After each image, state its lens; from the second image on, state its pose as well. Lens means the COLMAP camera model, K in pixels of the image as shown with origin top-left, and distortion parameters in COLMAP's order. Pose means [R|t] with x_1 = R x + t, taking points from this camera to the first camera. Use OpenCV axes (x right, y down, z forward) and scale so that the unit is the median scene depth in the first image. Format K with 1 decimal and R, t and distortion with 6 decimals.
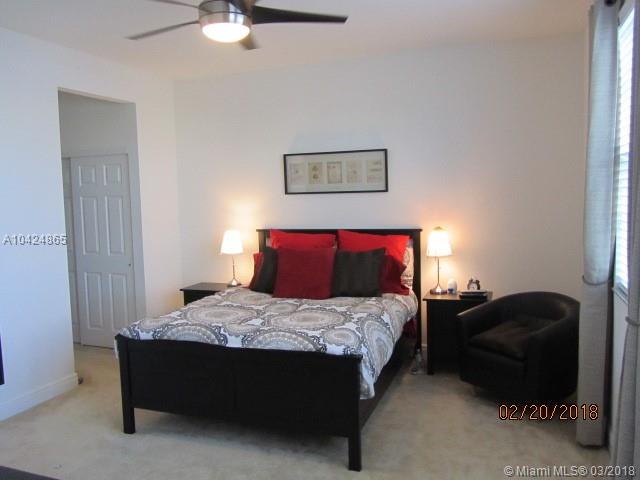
lens RADIAL K [[535.3, 0, 318.8], [0, 535.3, 241.0], [0, 0, 1]] dist [-0.032582, 0.012123]
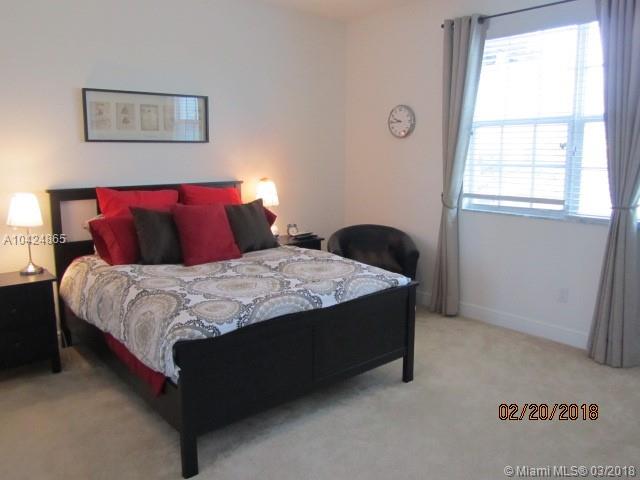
lens RADIAL K [[535.3, 0, 318.8], [0, 535.3, 238.0], [0, 0, 1]] dist [-0.032582, 0.012123]
pose [[0.475467, -0.119568, 0.871570, -0.601584], [0.064899, 0.992788, 0.100793, -0.006630], [-0.877336, 0.008640, 0.479798, 0.363868]]
